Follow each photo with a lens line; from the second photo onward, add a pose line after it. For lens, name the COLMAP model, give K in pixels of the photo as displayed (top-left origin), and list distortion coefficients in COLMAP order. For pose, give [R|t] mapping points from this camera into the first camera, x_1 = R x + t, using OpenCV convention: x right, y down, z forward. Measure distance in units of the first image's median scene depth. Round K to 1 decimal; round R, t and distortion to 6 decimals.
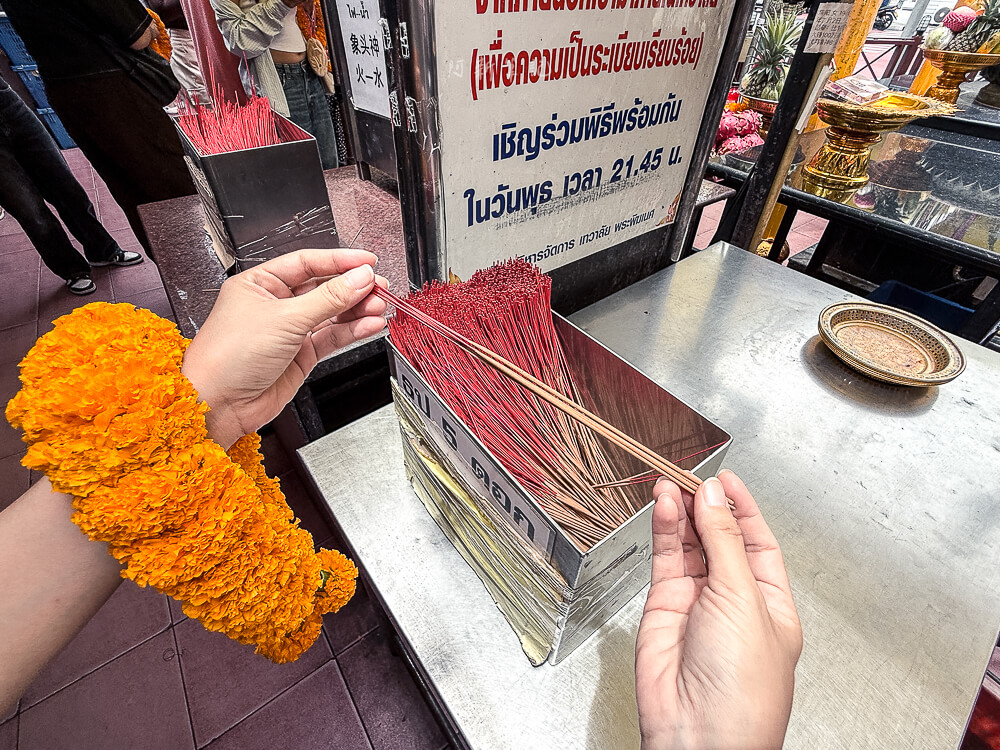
lens RADIAL K [[457.7, 0, 500.9], [0, 457.7, 375.2], [0, 0, 1]] dist [-0.008128, 0.001645]
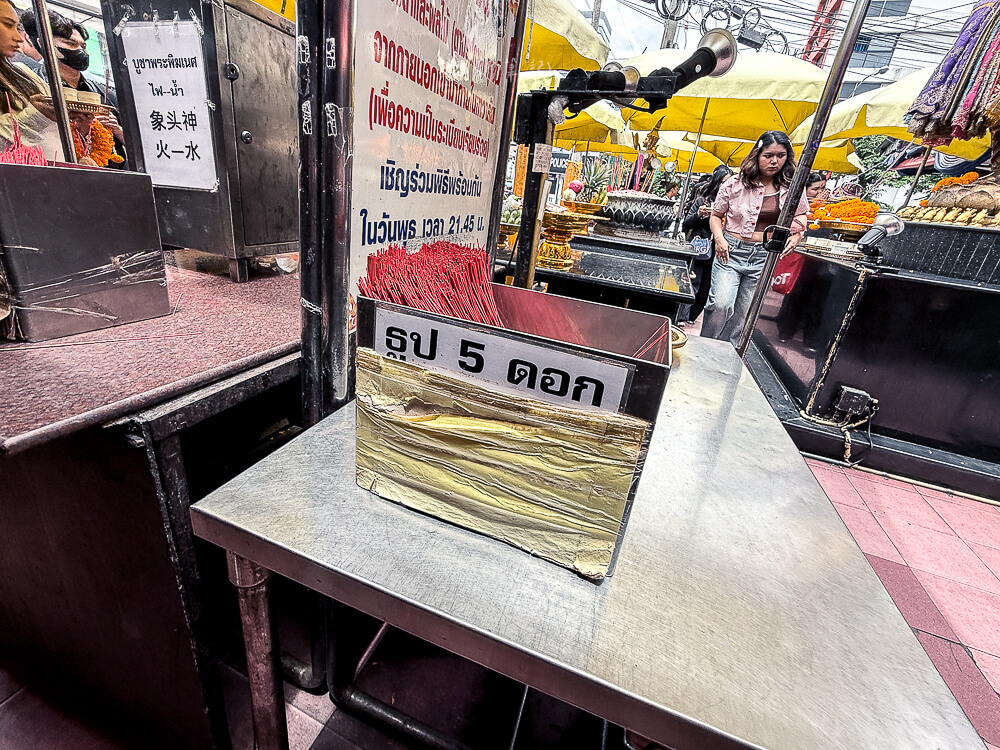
lens RADIAL K [[421.6, 0, 495.8], [0, 421.6, 369.5], [0, 0, 1]] dist [-0.006758, 0.002257]
pose [[0.834080, -0.132200, 0.535569, -0.381249], [0.289268, 0.931490, -0.220570, 0.257420], [-0.469718, 0.338896, 0.815178, 0.148943]]
